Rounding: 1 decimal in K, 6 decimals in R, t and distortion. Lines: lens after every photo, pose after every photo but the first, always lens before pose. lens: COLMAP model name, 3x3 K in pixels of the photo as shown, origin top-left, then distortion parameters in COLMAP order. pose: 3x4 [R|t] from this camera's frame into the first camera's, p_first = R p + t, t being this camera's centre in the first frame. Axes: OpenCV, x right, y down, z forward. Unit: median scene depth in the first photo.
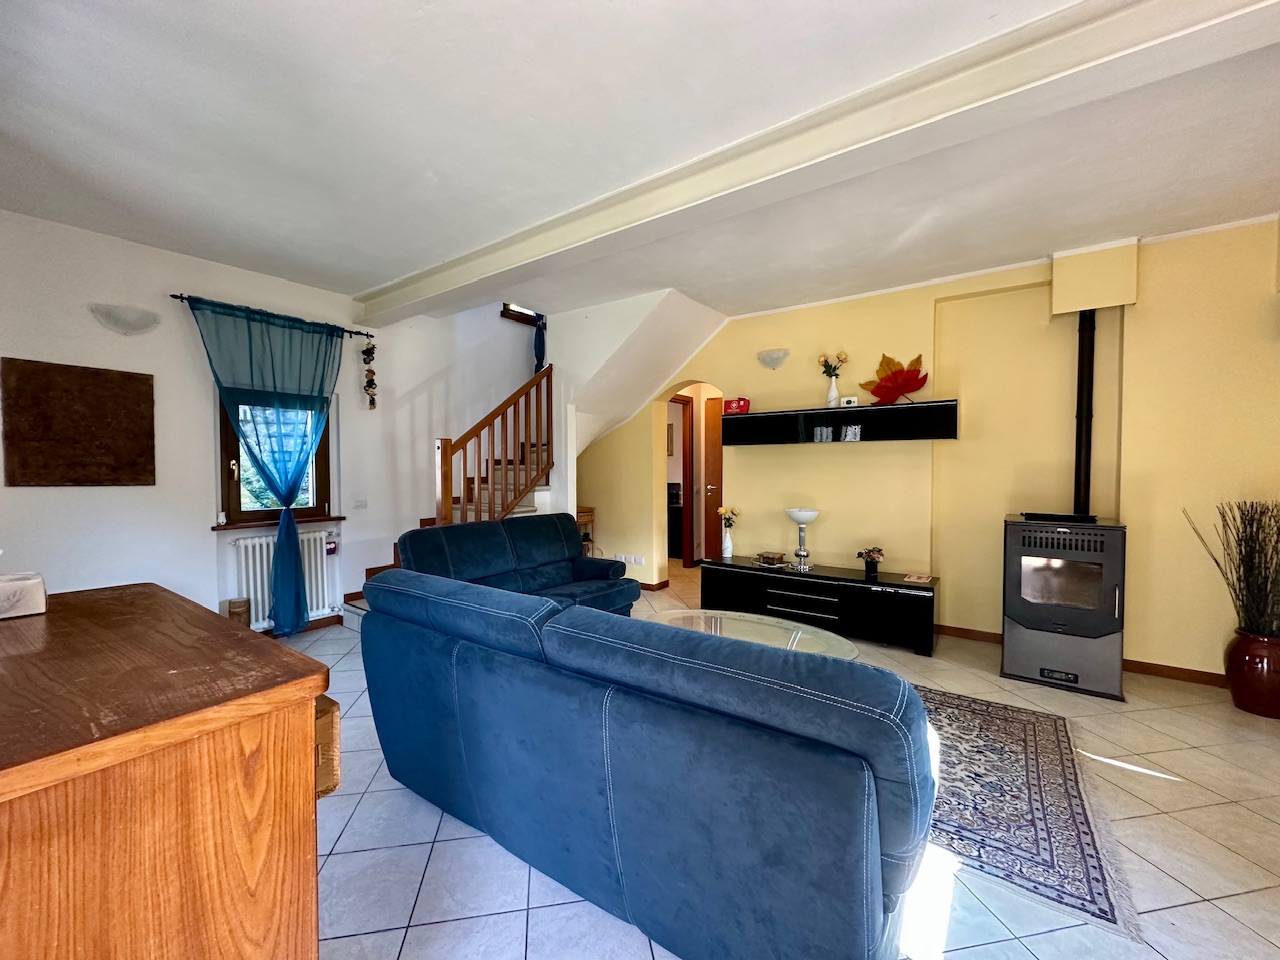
lens RADIAL K [[508.3, 0, 640.0], [0, 508.3, 480.0], [0, 0, 1]] dist [-0.000659, -0.000218]
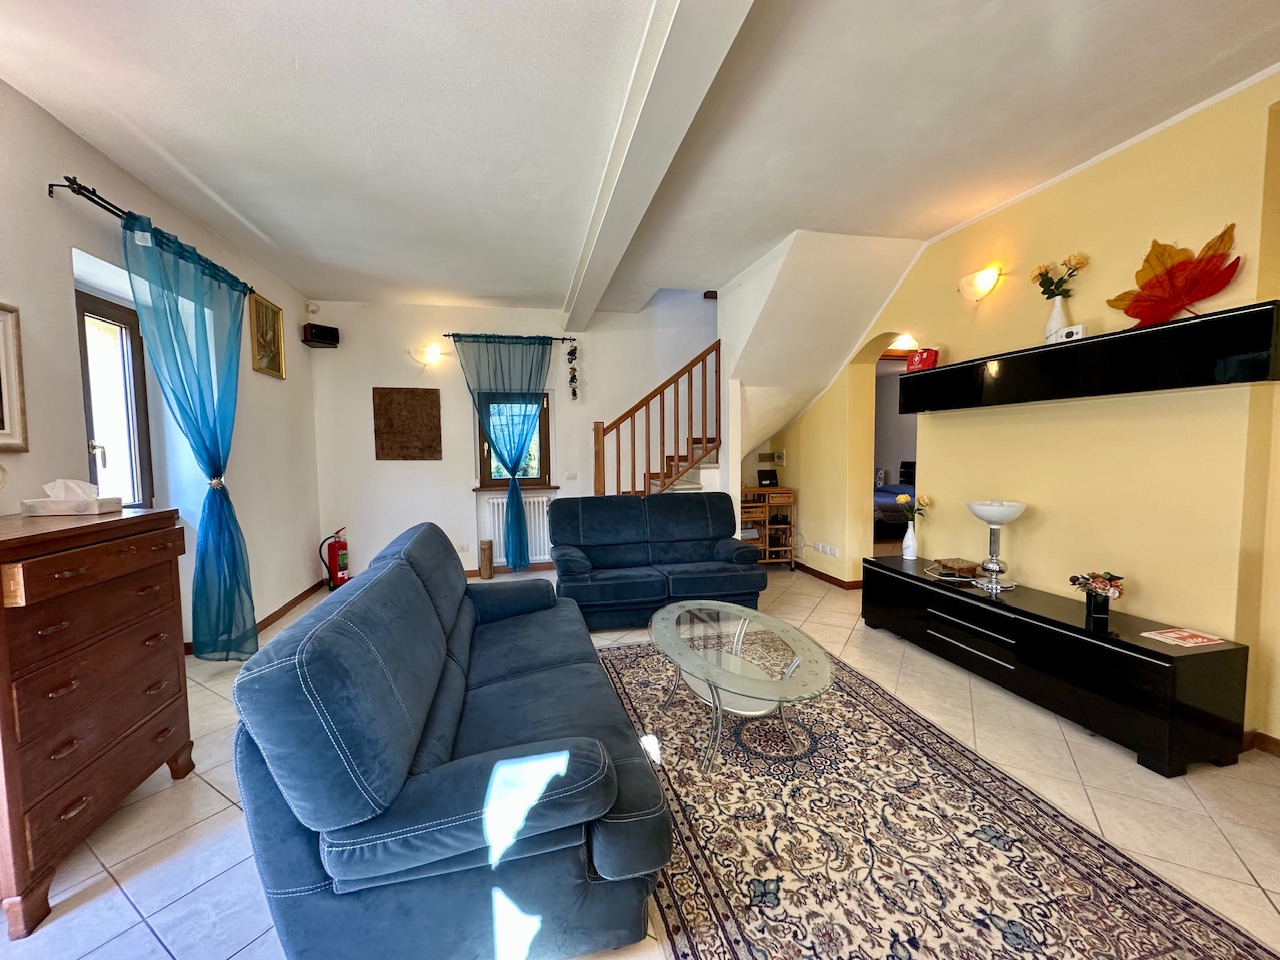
lens RADIAL K [[510.3, 0, 644.3], [0, 510.3, 478.8], [0, 0, 1]] dist [-0.002029, -0.000006]
pose [[0.754371, 0.030931, -0.655719, 0.444637], [-0.004451, 0.999107, 0.042009, -0.000709], [0.656433, -0.028772, 0.753835, 0.188209]]
